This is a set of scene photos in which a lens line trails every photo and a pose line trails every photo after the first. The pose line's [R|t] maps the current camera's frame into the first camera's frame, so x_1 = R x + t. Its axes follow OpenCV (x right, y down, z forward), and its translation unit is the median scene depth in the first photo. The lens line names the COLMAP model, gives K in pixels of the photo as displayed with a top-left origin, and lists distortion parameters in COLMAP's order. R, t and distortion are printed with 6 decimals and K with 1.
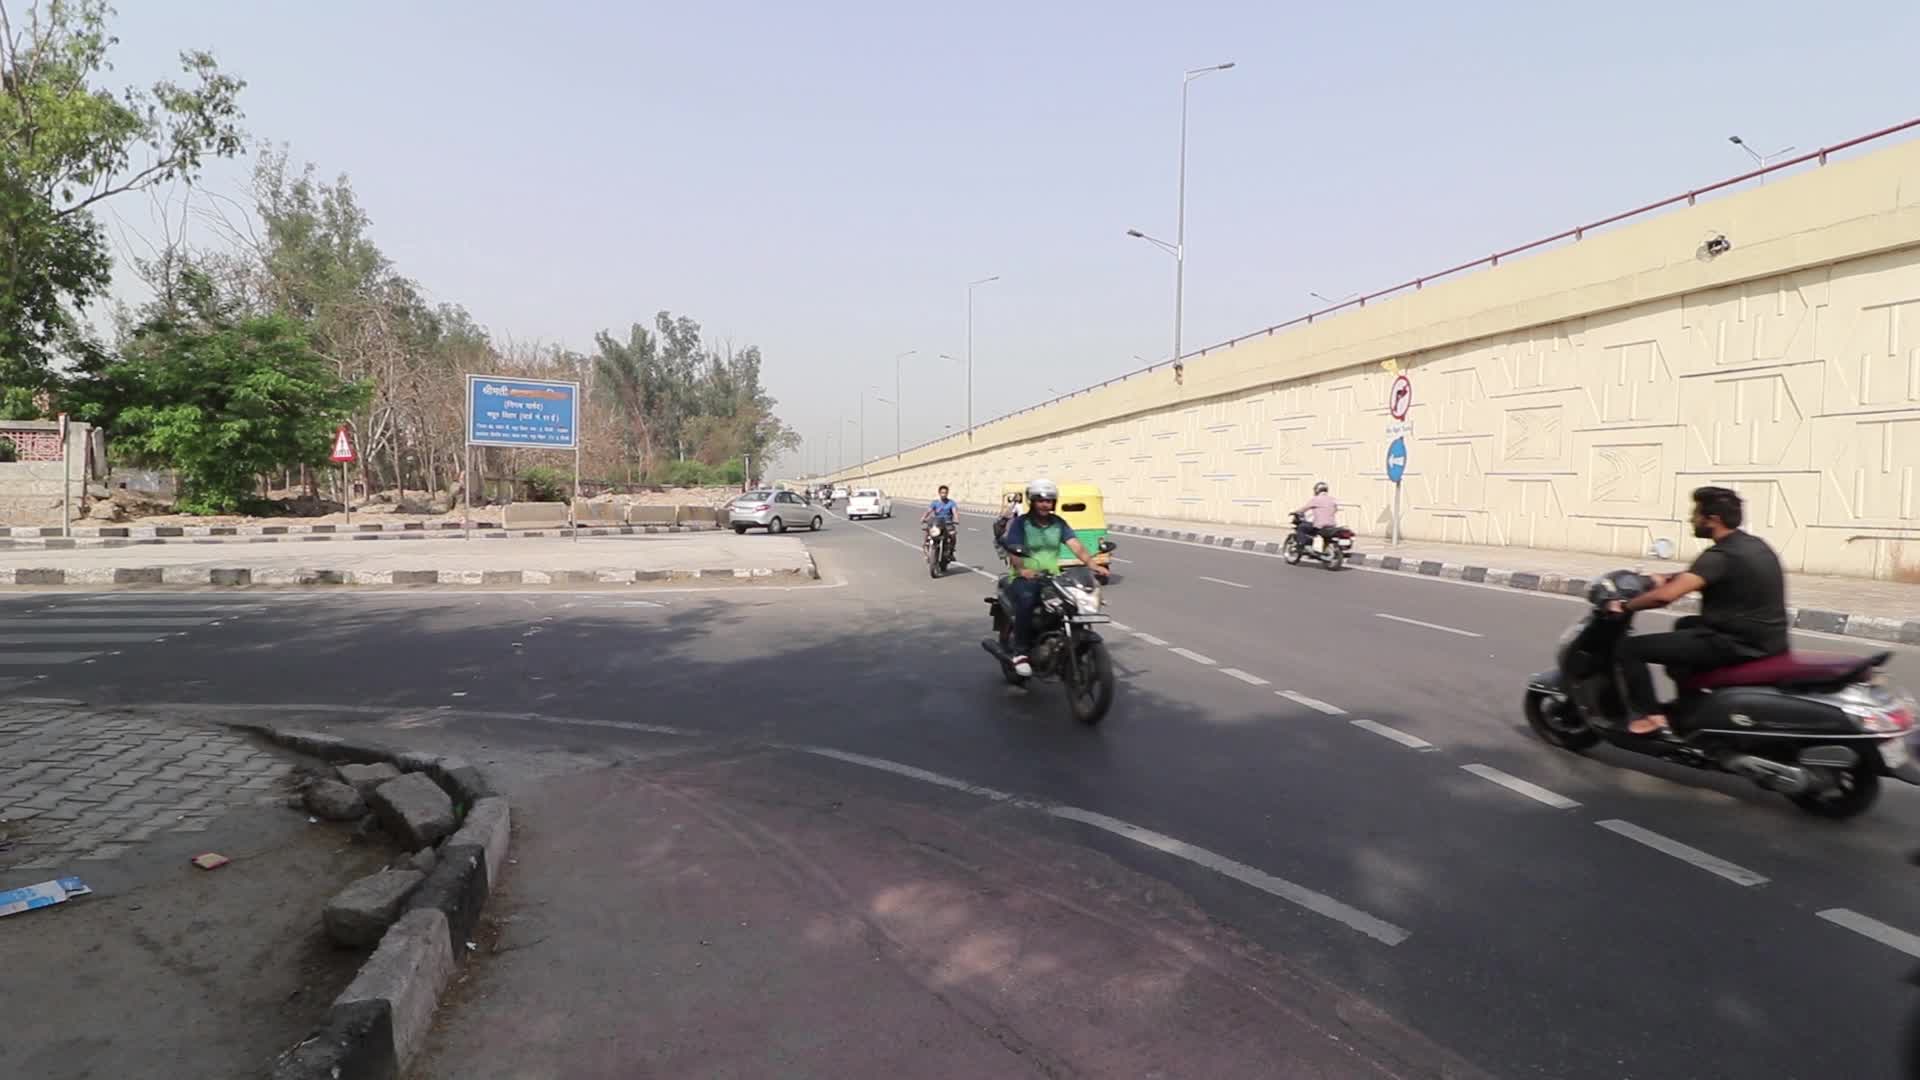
lens RADIAL K [[1826.5, 0, 959.5], [0, 1826.5, 457.5], [0, 0, 1]] dist [0.050592, -0.018366]
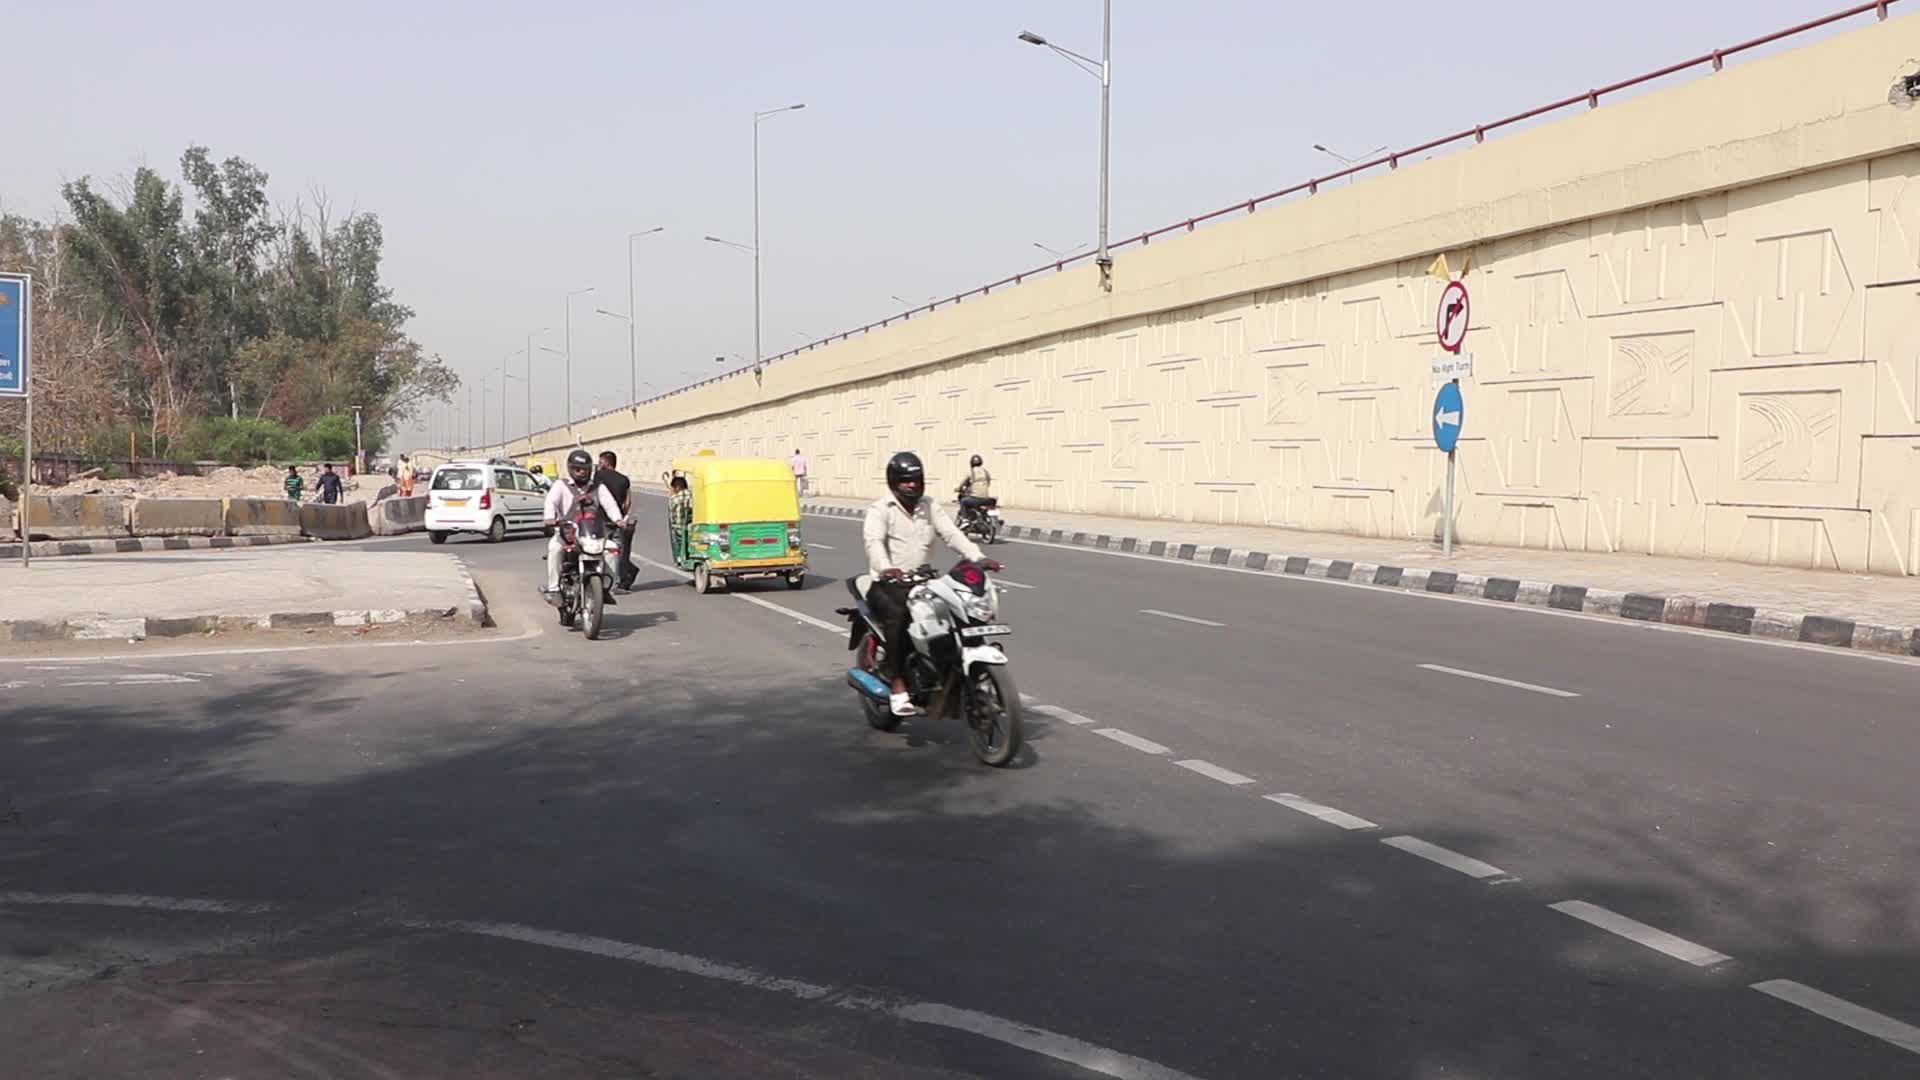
lens RADIAL K [[1826.5, 0, 959.5], [0, 1826.5, 457.5], [0, 0, 1]] dist [0.050592, -0.018366]
pose [[0.982345, -0.003969, 0.187036, -0.040635], [0.001488, 0.999909, 0.013401, 0.006709], [-0.187072, -0.012886, 0.982262, 0.415469]]
